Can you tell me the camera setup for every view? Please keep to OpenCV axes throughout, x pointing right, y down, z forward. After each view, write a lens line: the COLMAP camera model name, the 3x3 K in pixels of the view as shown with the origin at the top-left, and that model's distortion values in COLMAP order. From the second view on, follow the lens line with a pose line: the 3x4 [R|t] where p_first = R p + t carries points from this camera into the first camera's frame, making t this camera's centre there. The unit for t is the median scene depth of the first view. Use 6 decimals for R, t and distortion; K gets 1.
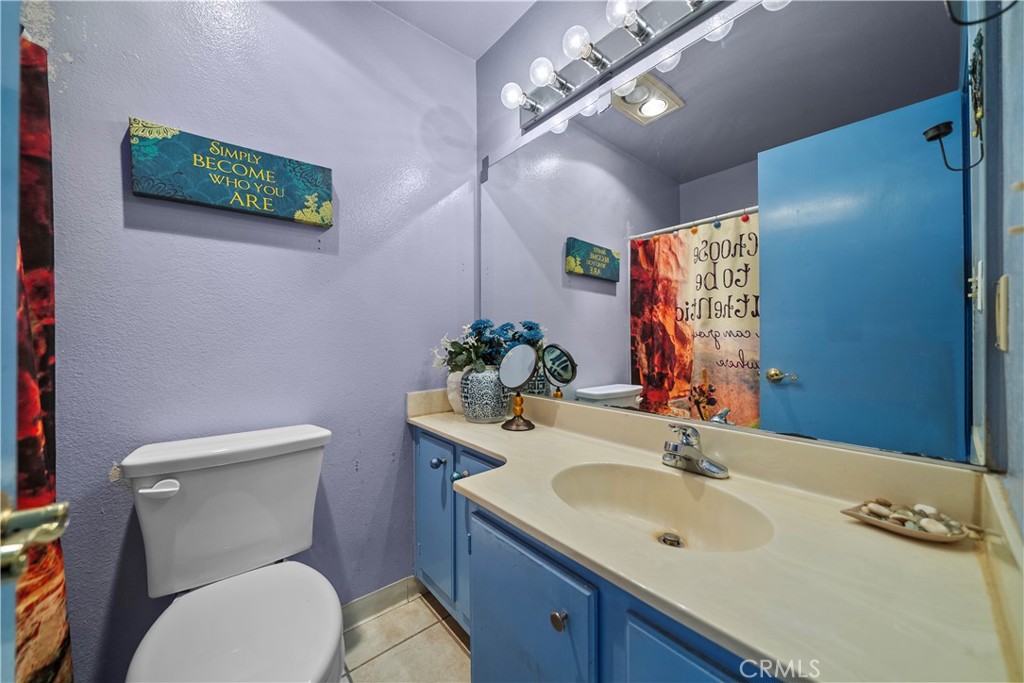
lens RADIAL K [[371.7, 0, 511.8], [0, 371.7, 338.1], [0, 0, 1]] dist [-0.004761, -0.000306]
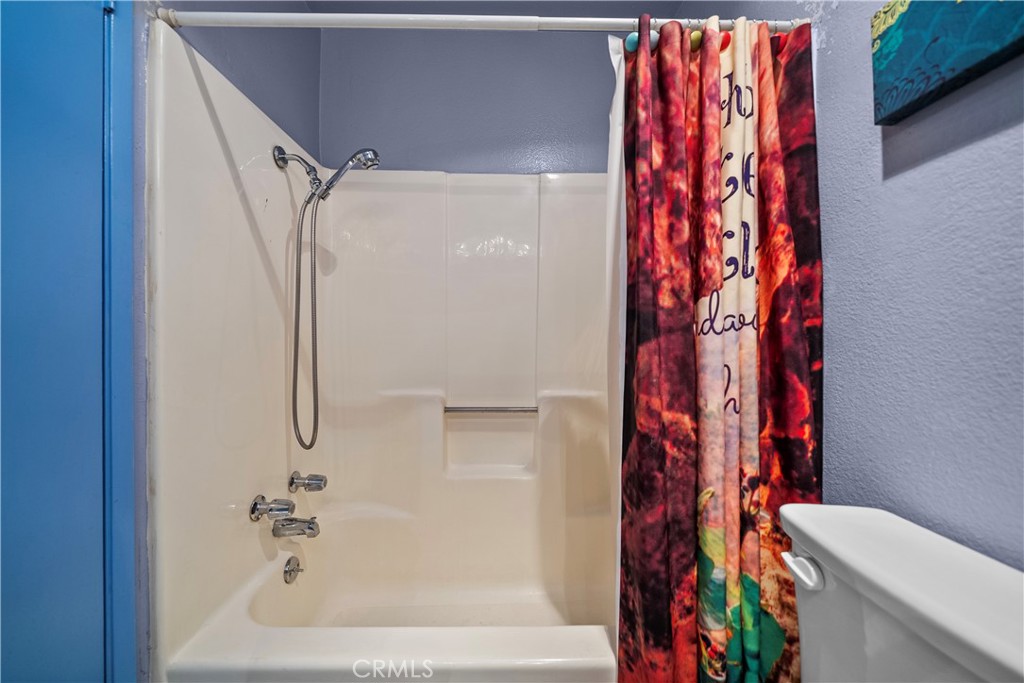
lens RADIAL K [[371.7, 0, 511.8], [0, 371.7, 338.1], [0, 0, 1]] dist [-0.004761, -0.000306]
pose [[-0.648790, 0.006933, -0.760936, -0.086693], [0.001493, 0.999968, 0.007838, -0.014816], [0.760966, 0.003949, -0.648780, 0.959262]]
